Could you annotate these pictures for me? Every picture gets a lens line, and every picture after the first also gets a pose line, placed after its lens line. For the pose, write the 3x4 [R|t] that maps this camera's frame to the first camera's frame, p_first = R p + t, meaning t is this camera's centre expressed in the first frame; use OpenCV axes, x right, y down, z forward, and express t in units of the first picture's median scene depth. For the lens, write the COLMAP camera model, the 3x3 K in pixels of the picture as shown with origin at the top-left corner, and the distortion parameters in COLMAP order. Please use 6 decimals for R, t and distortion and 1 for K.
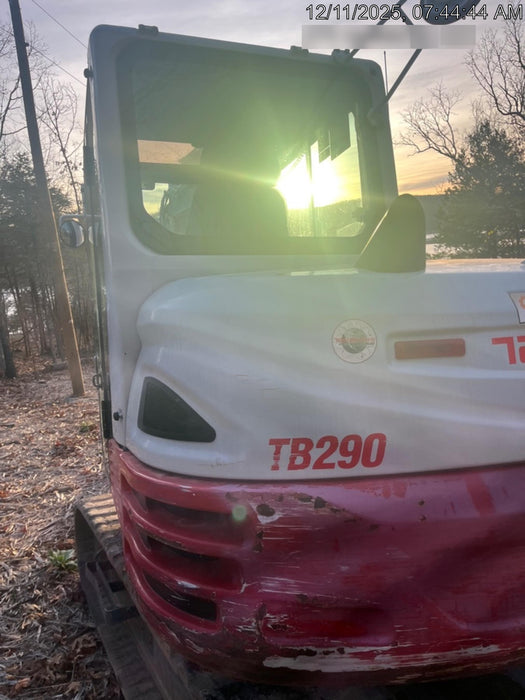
lens RADIAL K [[534.5, 0, 263.1], [0, 534.5, 346.0], [0, 0, 1]] dist [0.049607, -0.021265]
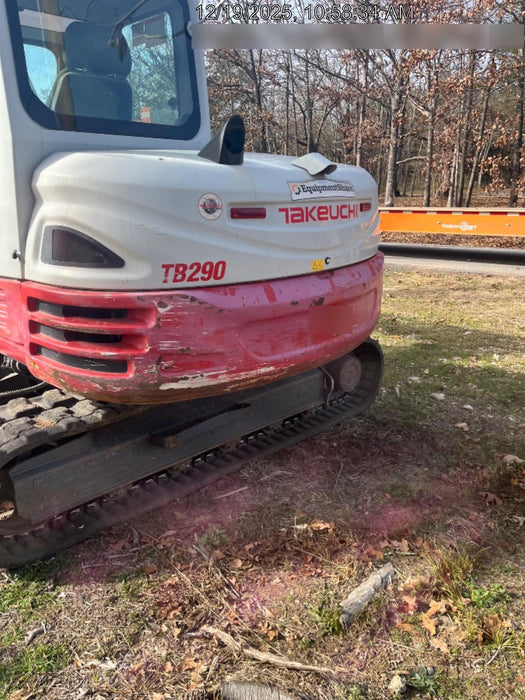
lens RADIAL K [[534.5, 0, 261.0], [0, 534.5, 349.5], [0, 0, 1]] dist [0.049607, -0.021265]
pose [[0.895838, -0.071953, 0.438516, -0.473211], [-0.043471, 0.967882, 0.247618, 0.000925], [-0.442249, -0.240889, 0.863938, -0.670967]]
